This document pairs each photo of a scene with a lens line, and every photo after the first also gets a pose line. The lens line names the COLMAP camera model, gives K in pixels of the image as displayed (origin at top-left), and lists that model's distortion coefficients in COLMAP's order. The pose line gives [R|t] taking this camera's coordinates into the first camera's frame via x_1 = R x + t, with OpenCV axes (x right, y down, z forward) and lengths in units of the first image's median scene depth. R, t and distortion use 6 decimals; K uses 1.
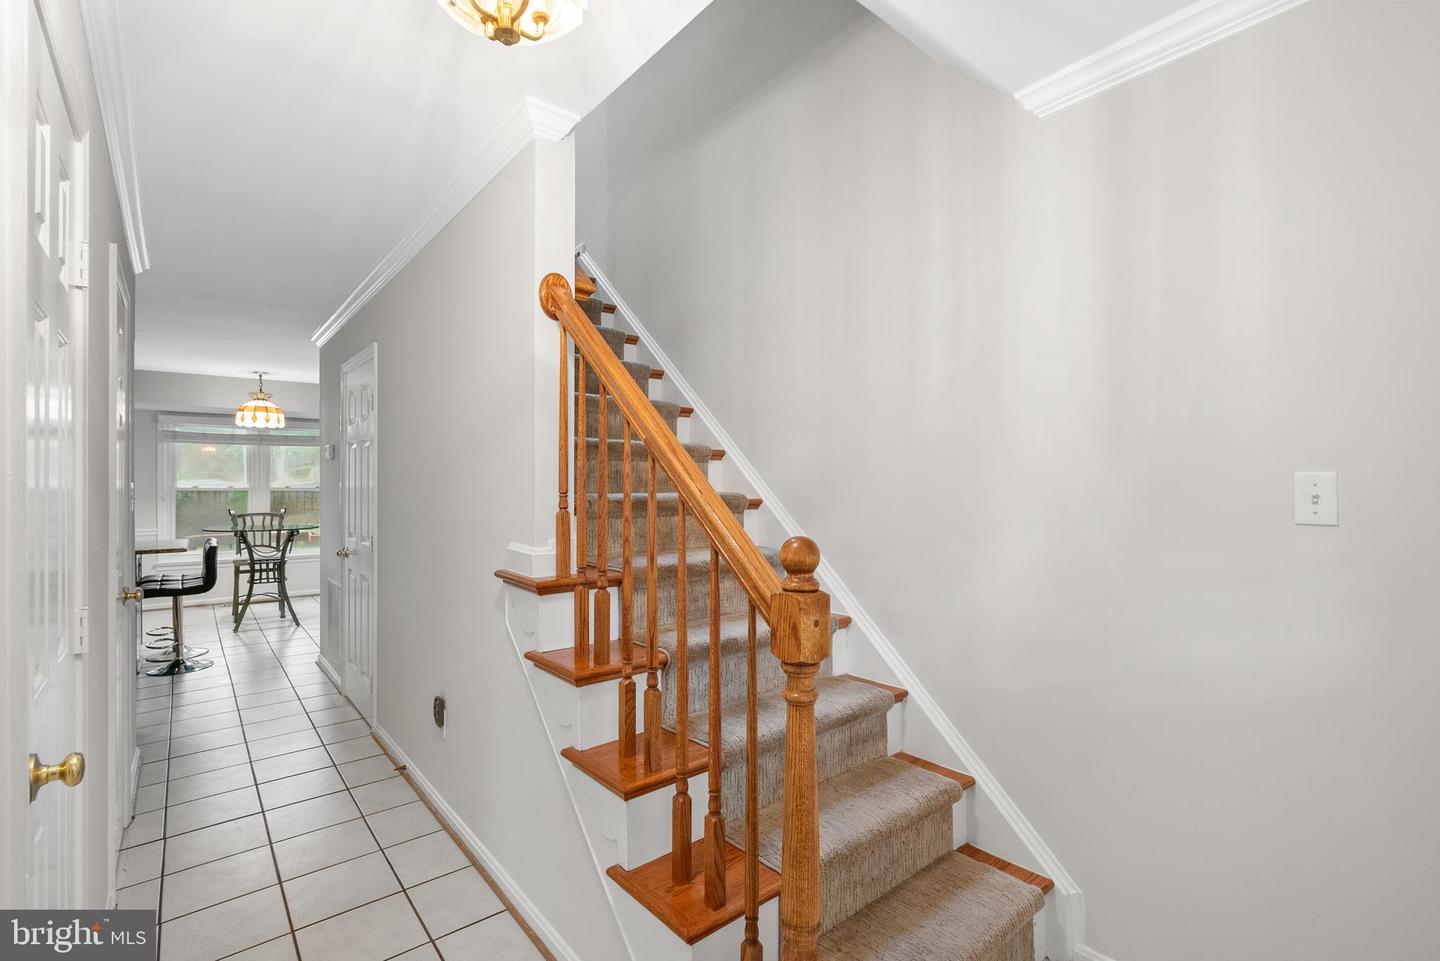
lens RADIAL K [[664.2, 0, 689.9], [0, 664.2, 485.0], [0, 0, 1]] dist [-0.001535, 0.002469]
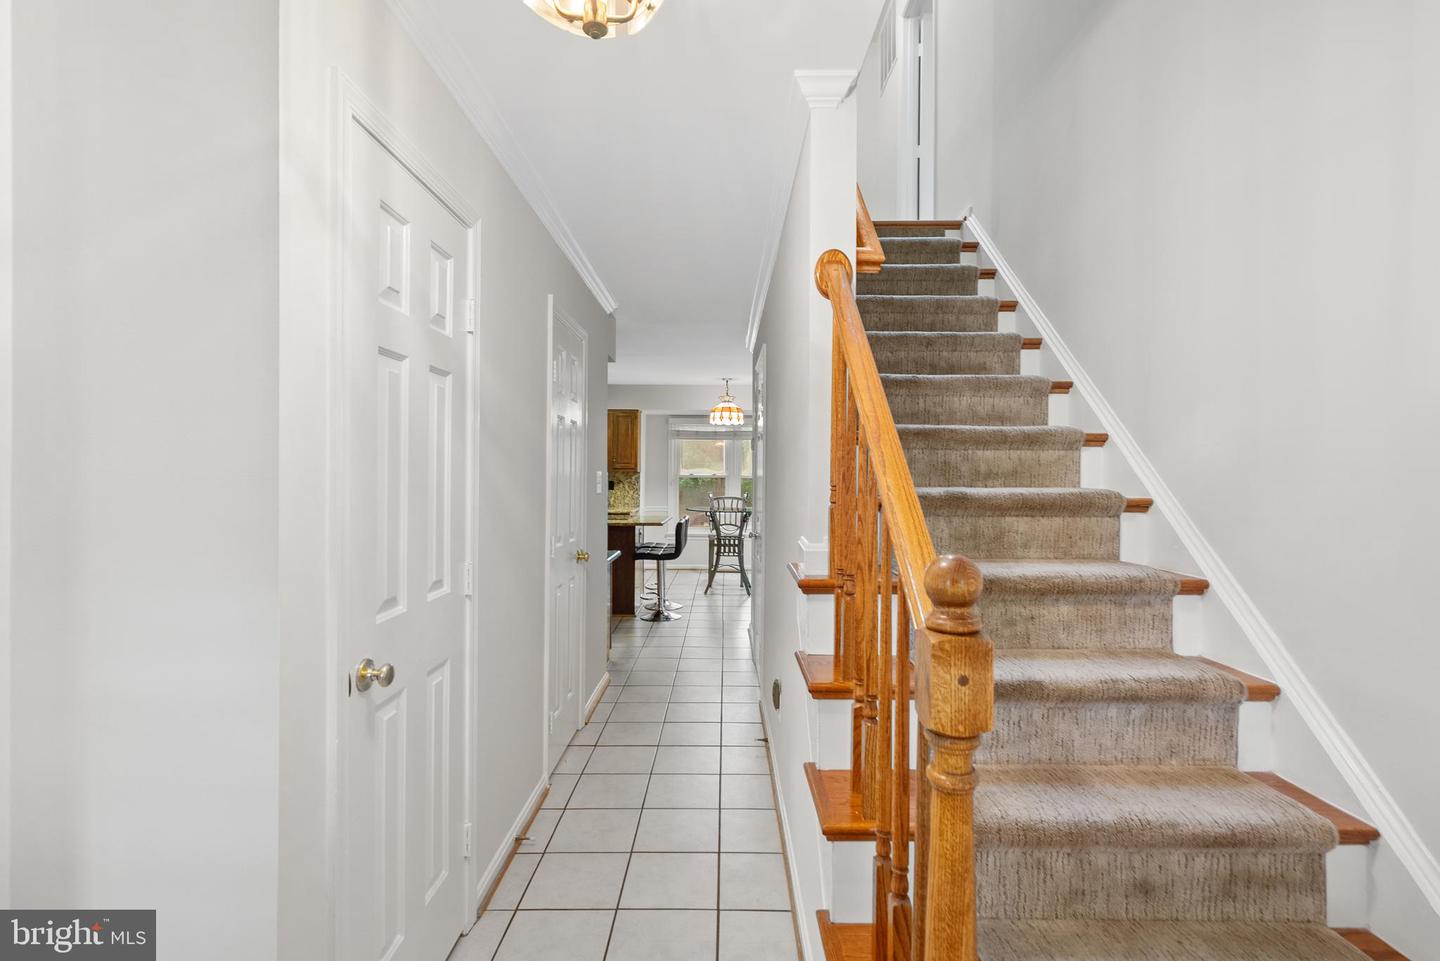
lens RADIAL K [[664.2, 0, 710.0], [0, 664.2, 473.7], [0, 0, 1]] dist [-0.001535, 0.002469]
pose [[0.776580, 0.008878, -0.629956, 0.100460], [-0.009599, 0.999951, 0.002259, -0.002184], [0.629946, 0.004293, 0.776627, 0.068007]]
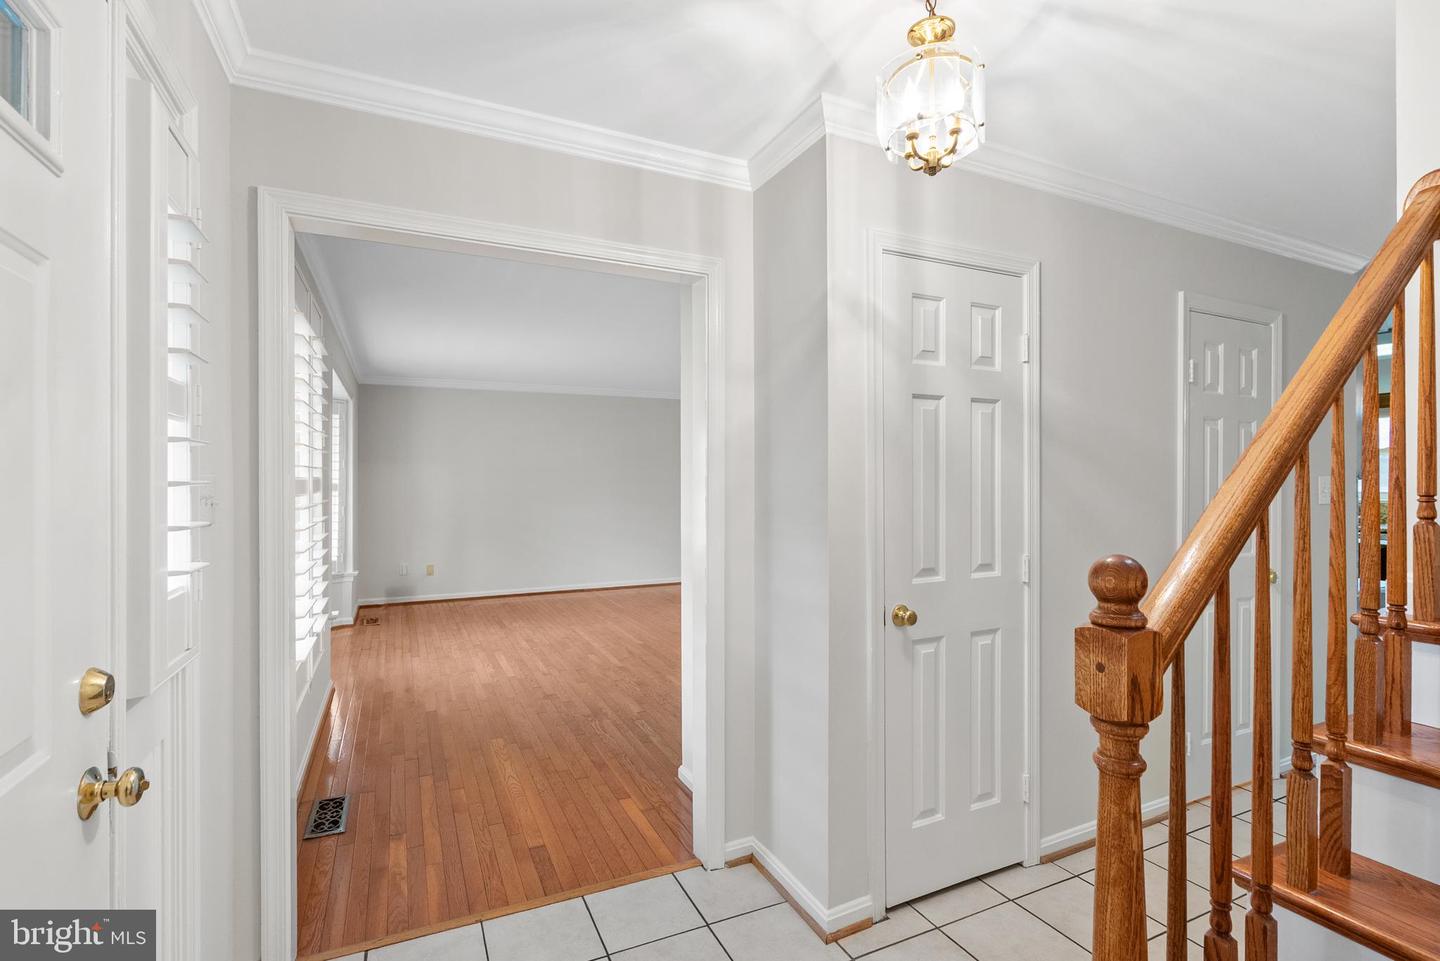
lens RADIAL K [[664.2, 0, 714.8], [0, 664.2, 474.9], [0, 0, 1]] dist [-0.001535, 0.002469]
pose [[-0.211615, 0.002384, -0.977350, 0.250813], [-0.000269, 0.999997, 0.002498, -0.005118], [0.977353, 0.000792, -0.211613, 0.171274]]
